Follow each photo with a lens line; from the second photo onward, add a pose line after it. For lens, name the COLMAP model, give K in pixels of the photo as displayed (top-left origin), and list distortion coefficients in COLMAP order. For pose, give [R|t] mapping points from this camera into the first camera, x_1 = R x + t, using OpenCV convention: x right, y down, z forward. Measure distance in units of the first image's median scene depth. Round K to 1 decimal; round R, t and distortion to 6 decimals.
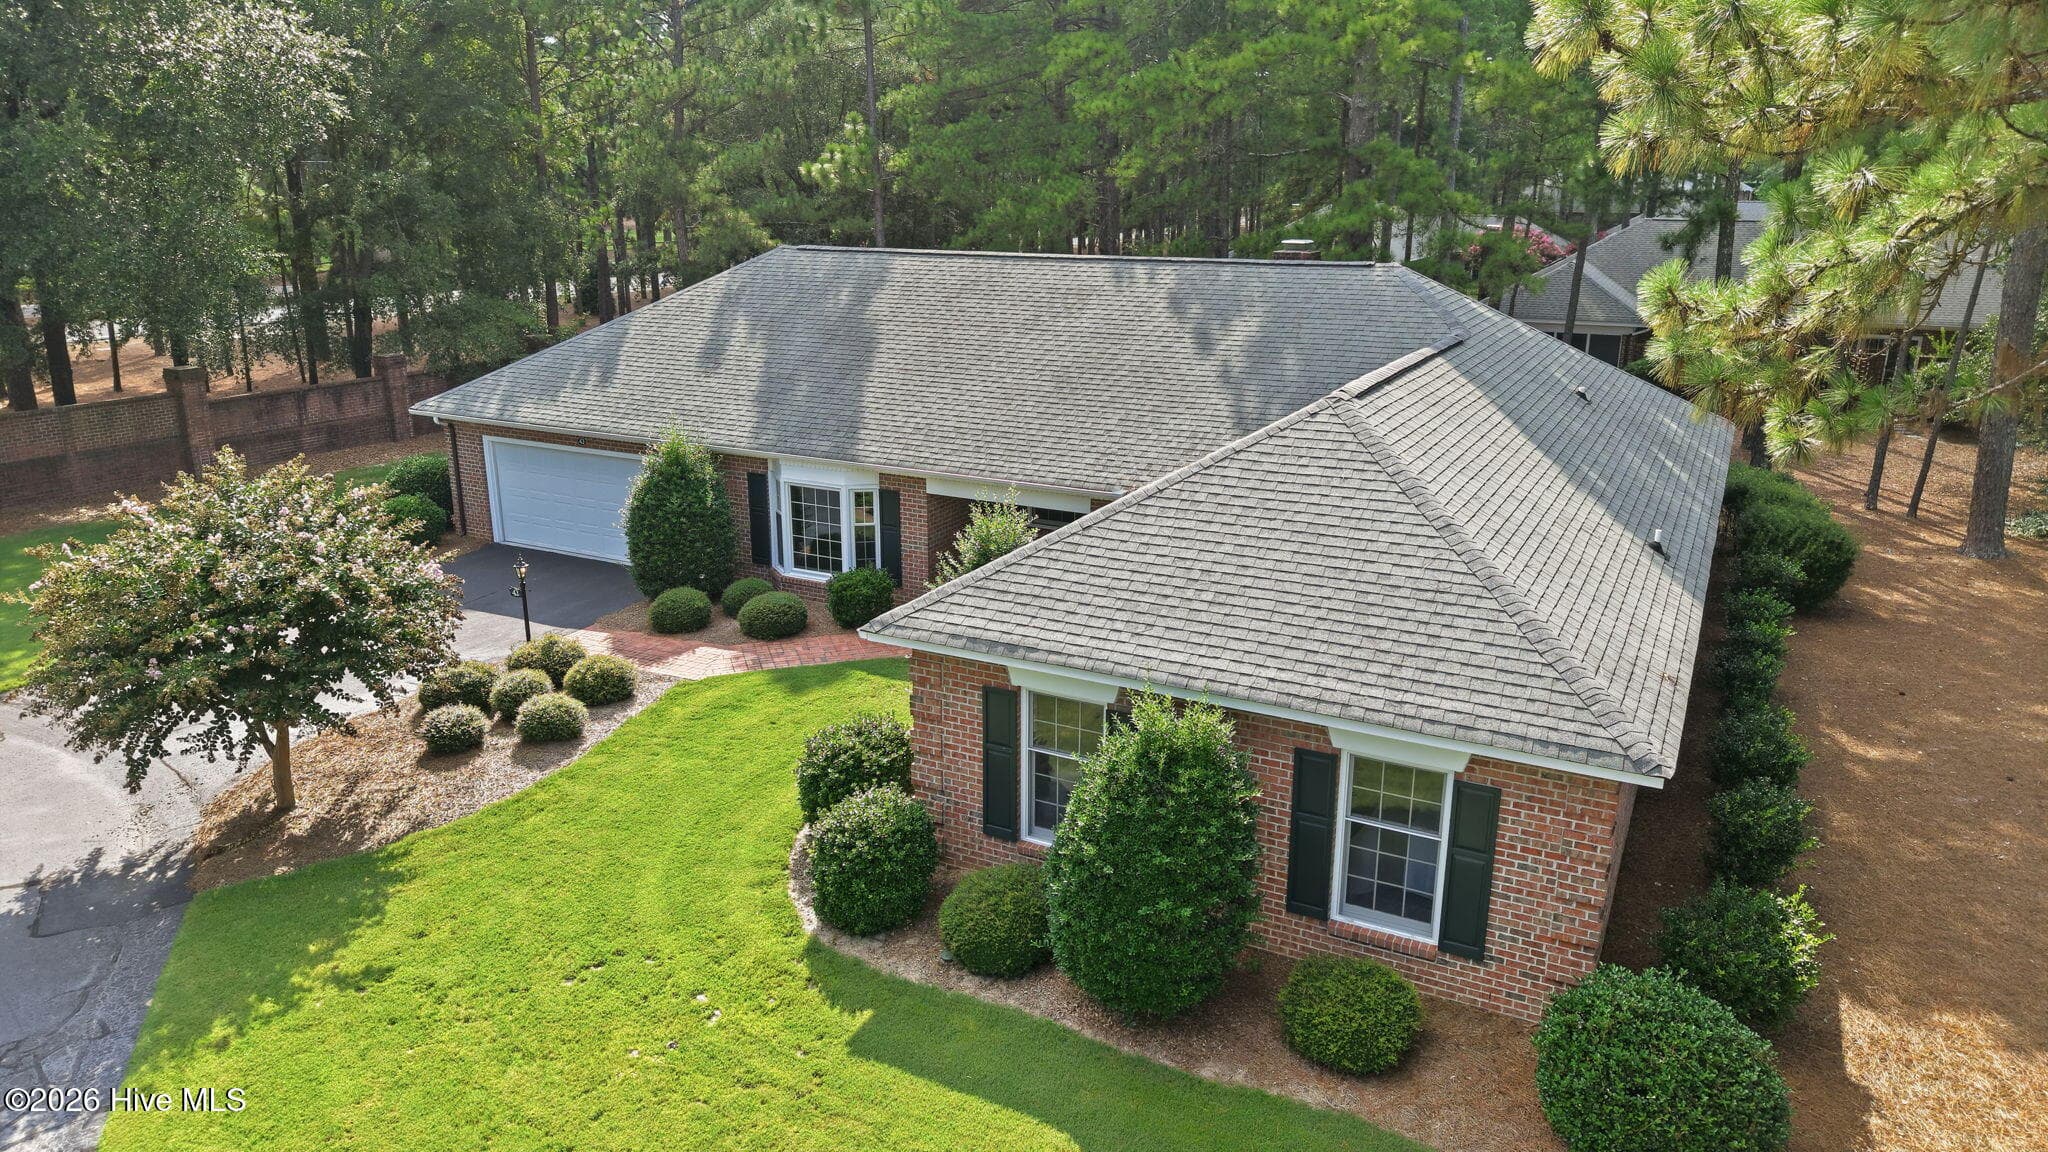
lens RADIAL K [[1318.8, 0, 1025.2], [0, 1318.8, 585.6], [0, 0, 1]] dist [0.022117, -0.003858]
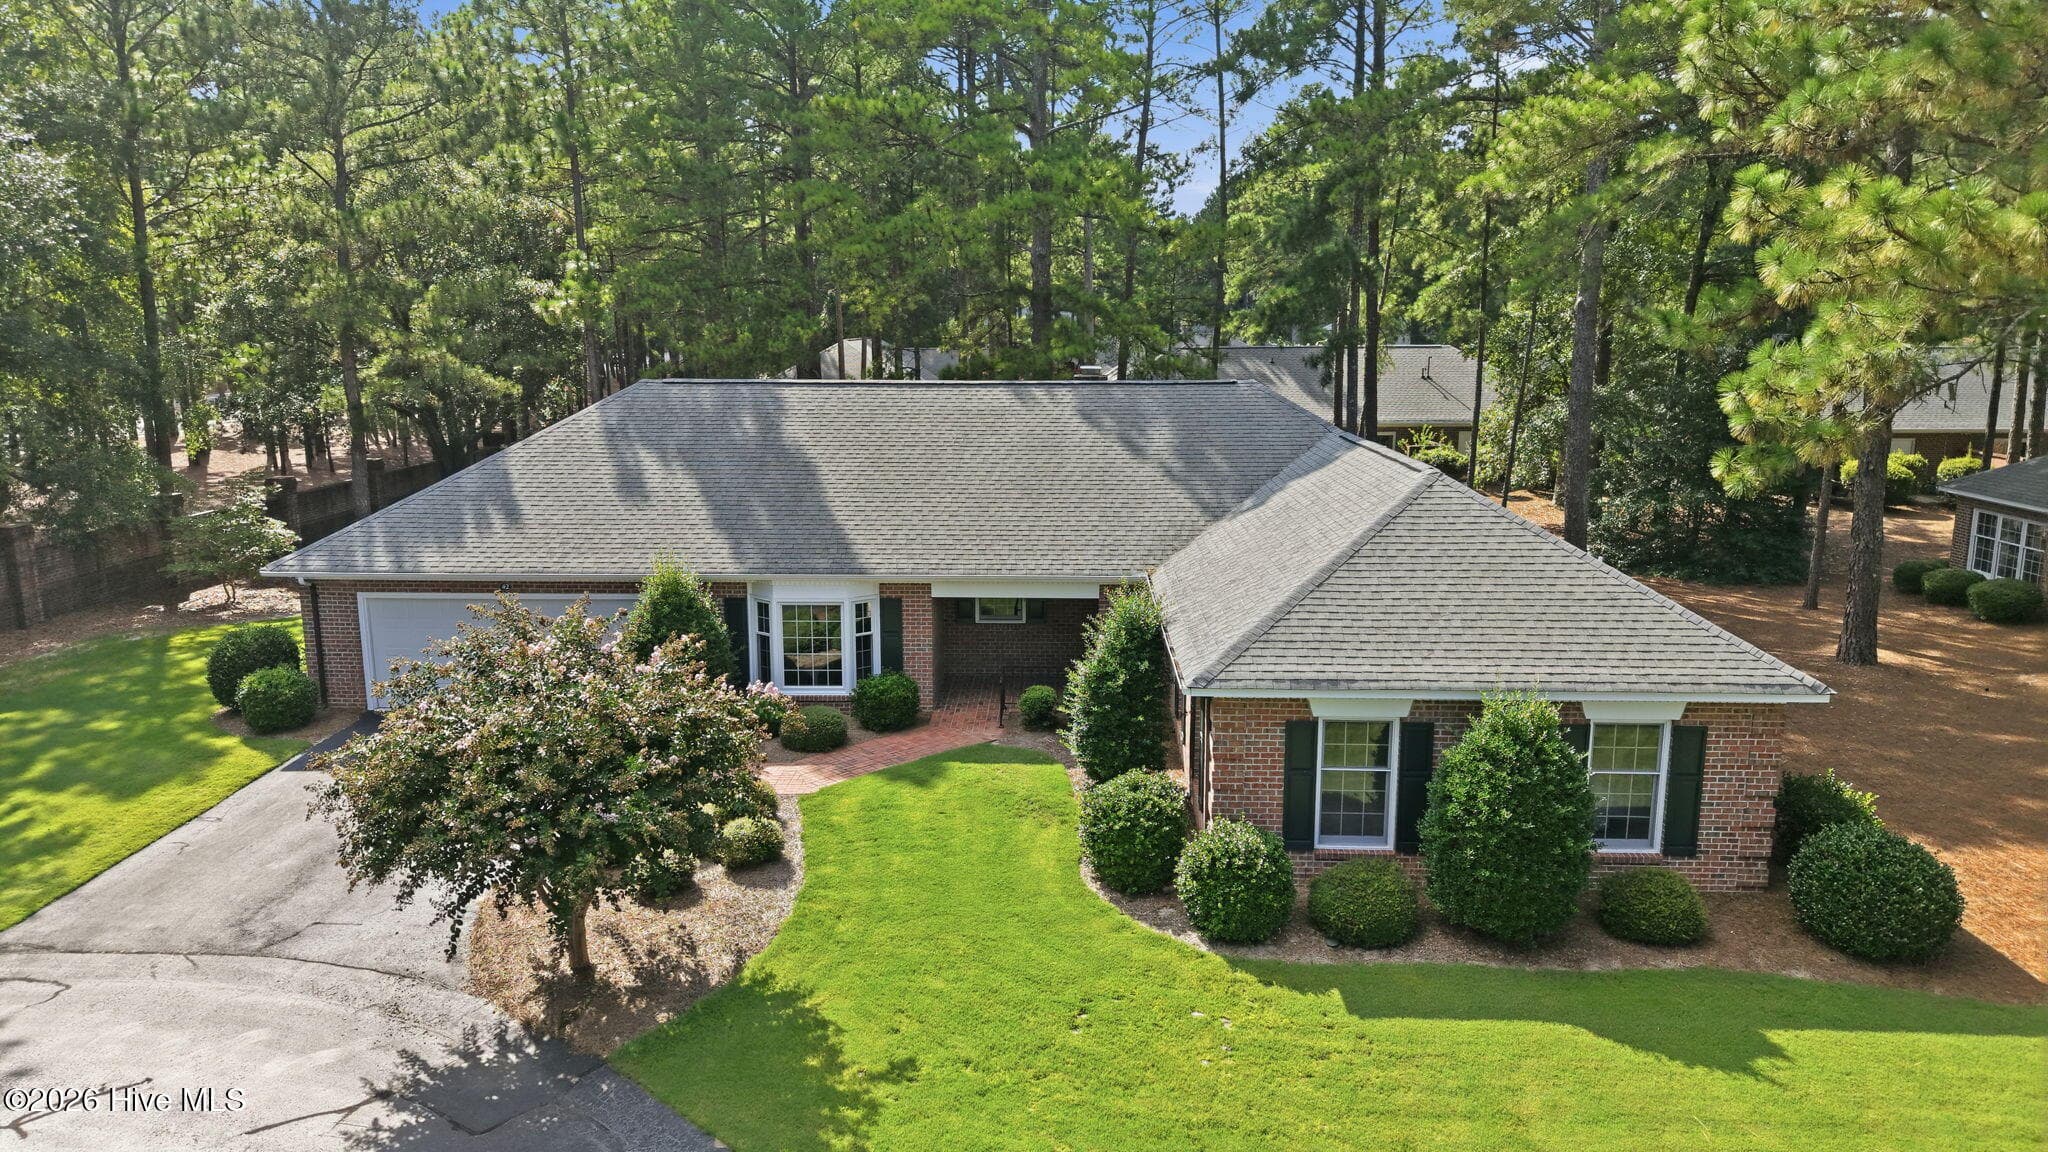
lens RADIAL K [[1318.8, 0, 1015.7], [0, 1318.8, 565.6], [0, 0, 1]] dist [0.022117, -0.003858]
pose [[0.908075, -0.086747, 0.409725, -0.735913], [0.130044, 0.988359, -0.078960, -0.001894], [-0.398106, 0.124984, 0.908785, -0.024449]]
